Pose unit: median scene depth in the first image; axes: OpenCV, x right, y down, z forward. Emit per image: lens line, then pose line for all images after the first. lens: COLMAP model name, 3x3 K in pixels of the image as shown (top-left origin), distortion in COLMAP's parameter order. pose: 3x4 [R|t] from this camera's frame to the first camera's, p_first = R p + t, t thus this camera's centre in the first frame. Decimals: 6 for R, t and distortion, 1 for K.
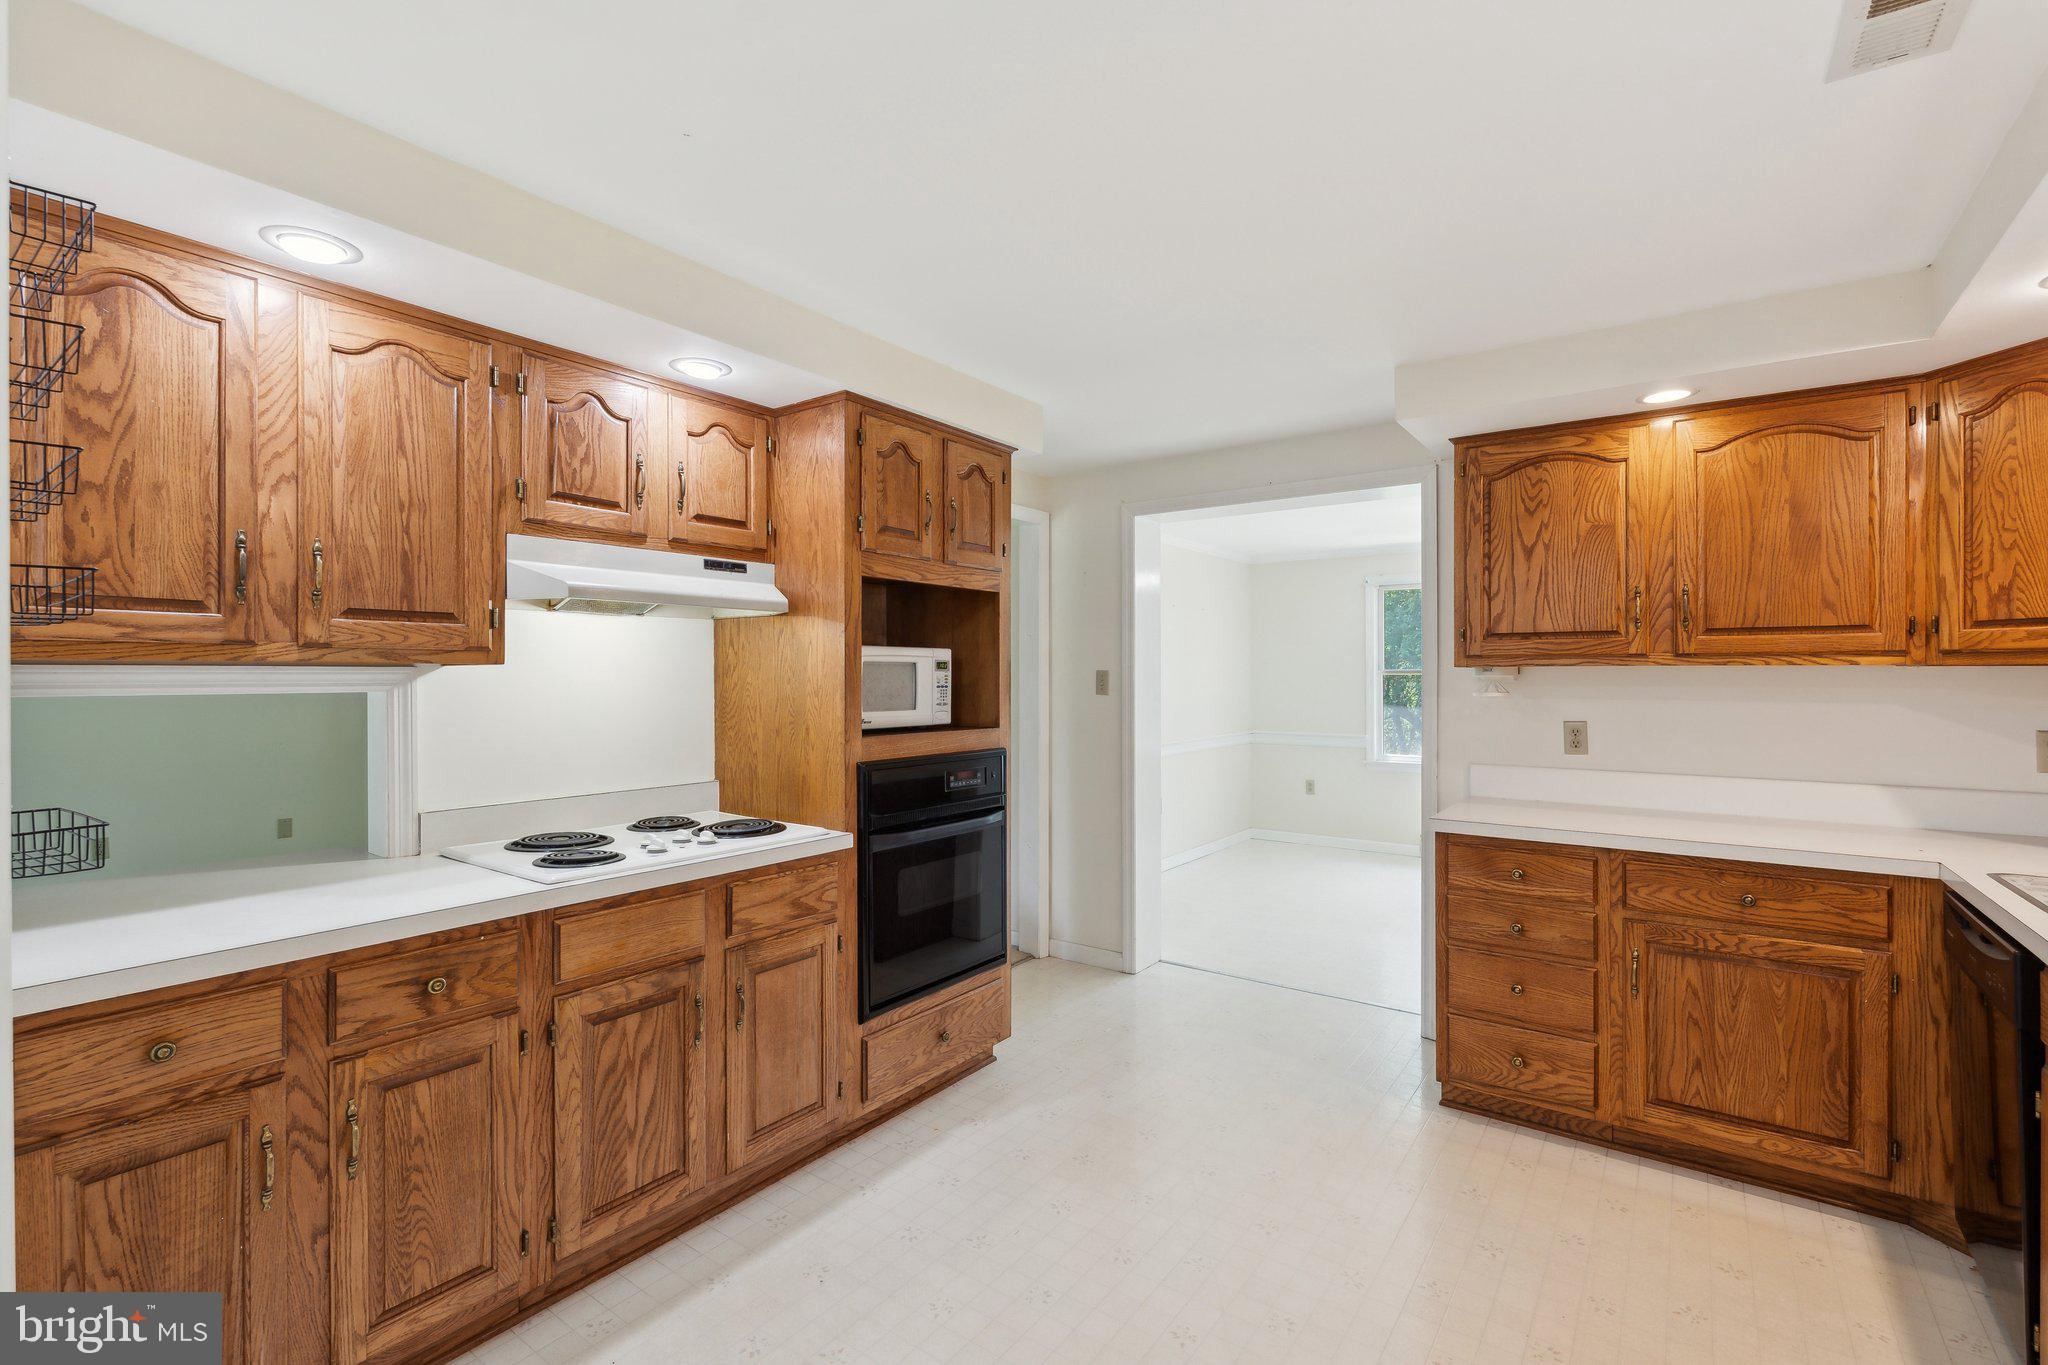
lens RADIAL K [[914.0, 0, 1033.1], [0, 914.0, 678.0], [0, 0, 1]] dist [0.000612, -0.000318]
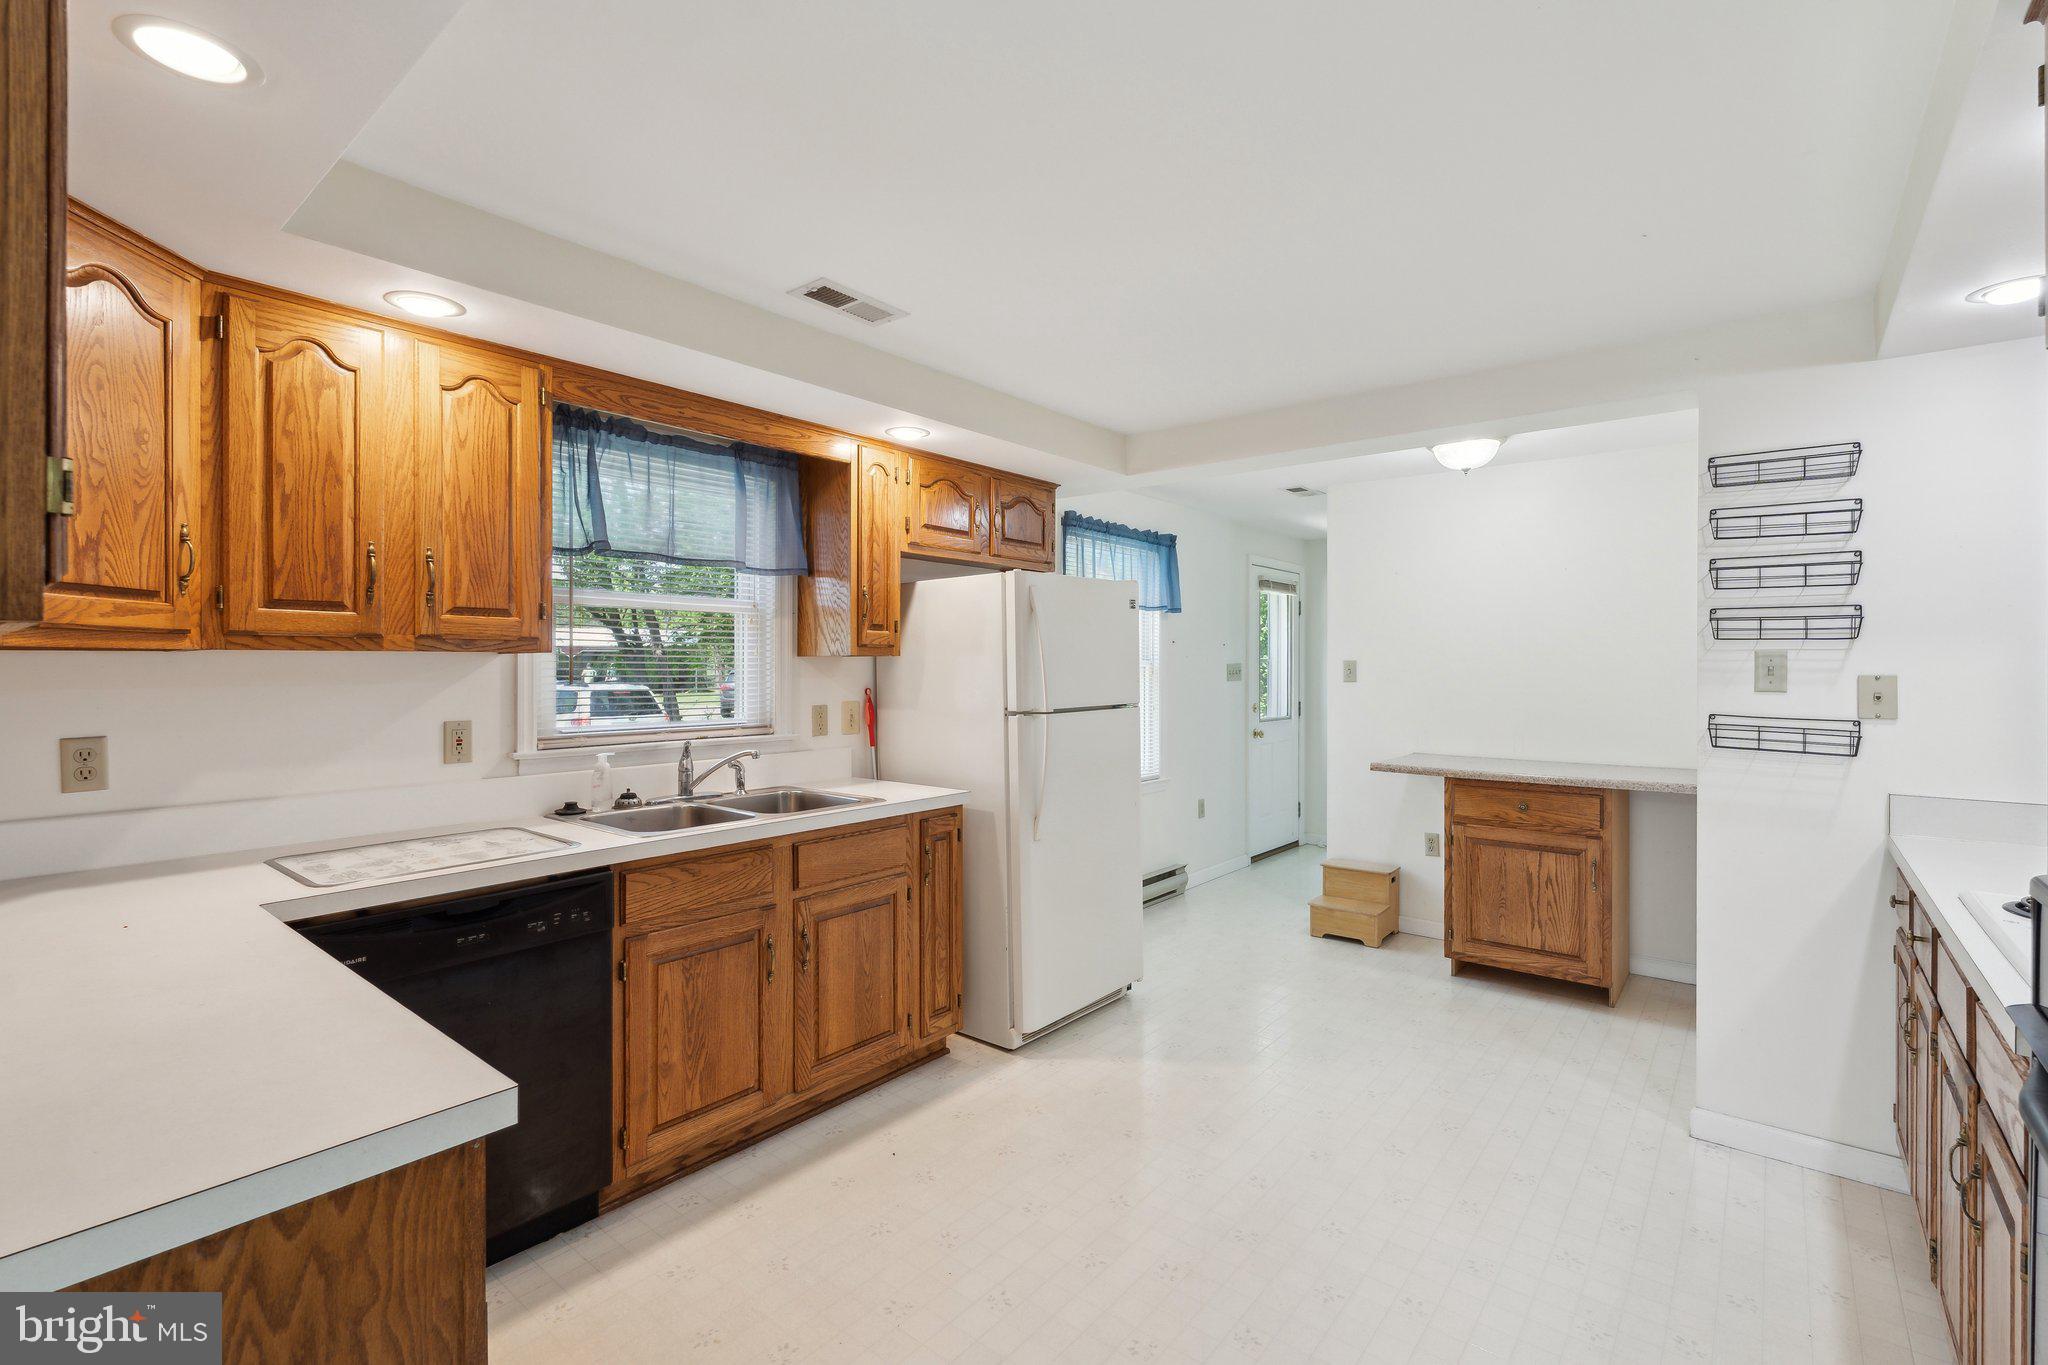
lens RADIAL K [[918.6, 0, 1026.7], [0, 918.6, 666.9], [0, 0, 1]] dist [-0.001317, -0.000249]
pose [[-0.997889, -0.001766, 0.064914, 0.249927], [-0.001258, 0.999968, 0.007878, -0.005579], [-0.064926, 0.007780, -0.997860, 1.456519]]
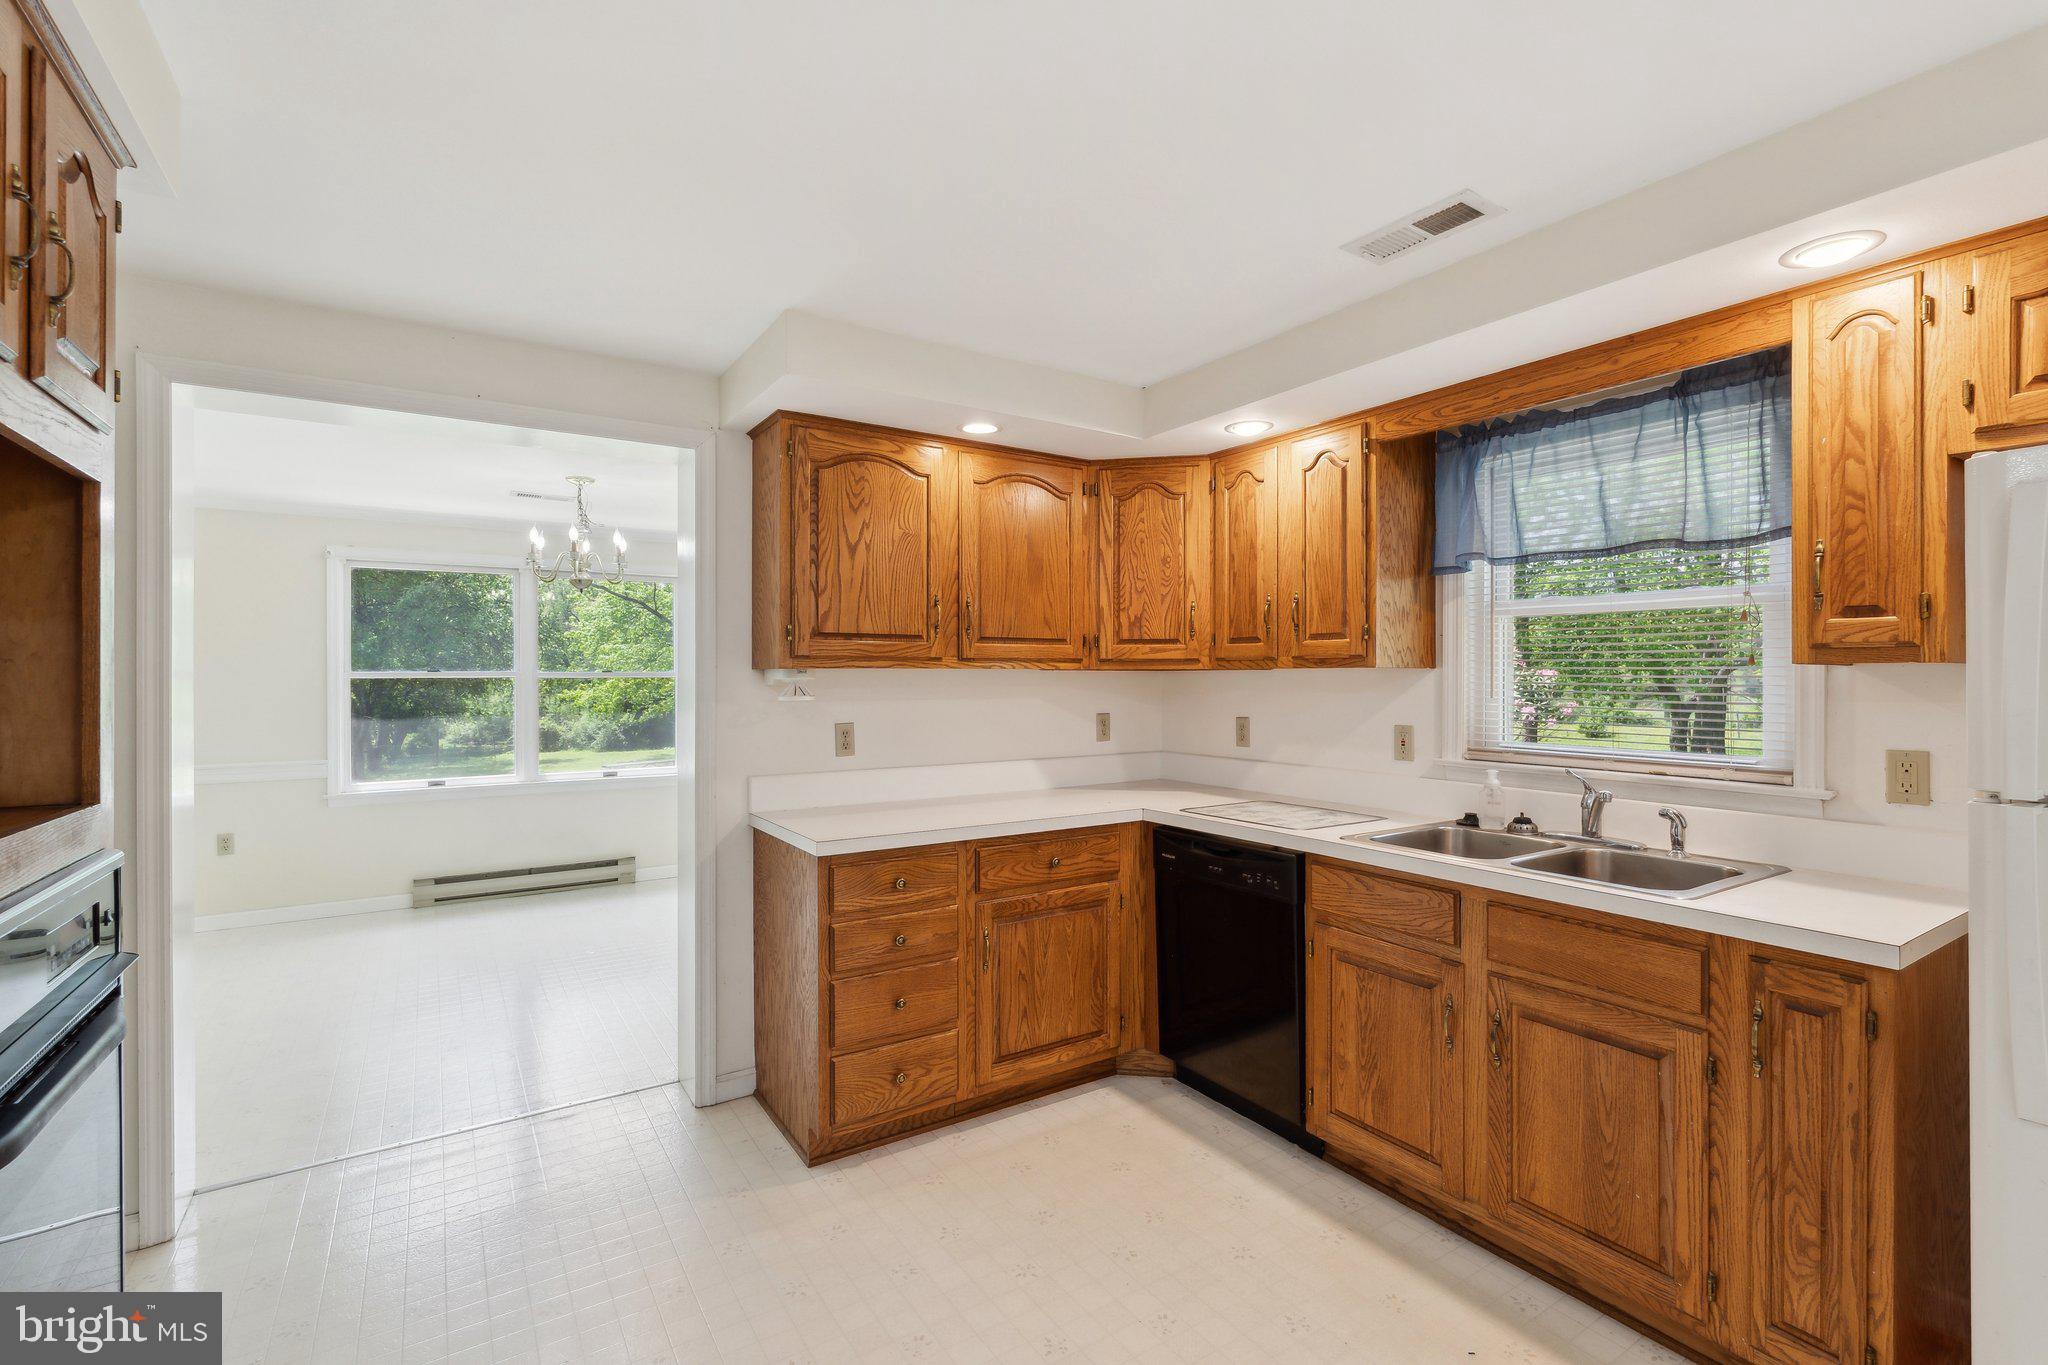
lens RADIAL K [[914.0, 0, 1033.1], [0, 914.0, 678.0], [0, 0, 1]] dist [0.000612, -0.000318]
pose [[0.361651, -0.002087, 0.932311, -0.332631], [0.004208, 0.999991, 0.000607, -0.002546], [-0.932304, 0.003704, 0.361657, 0.543331]]
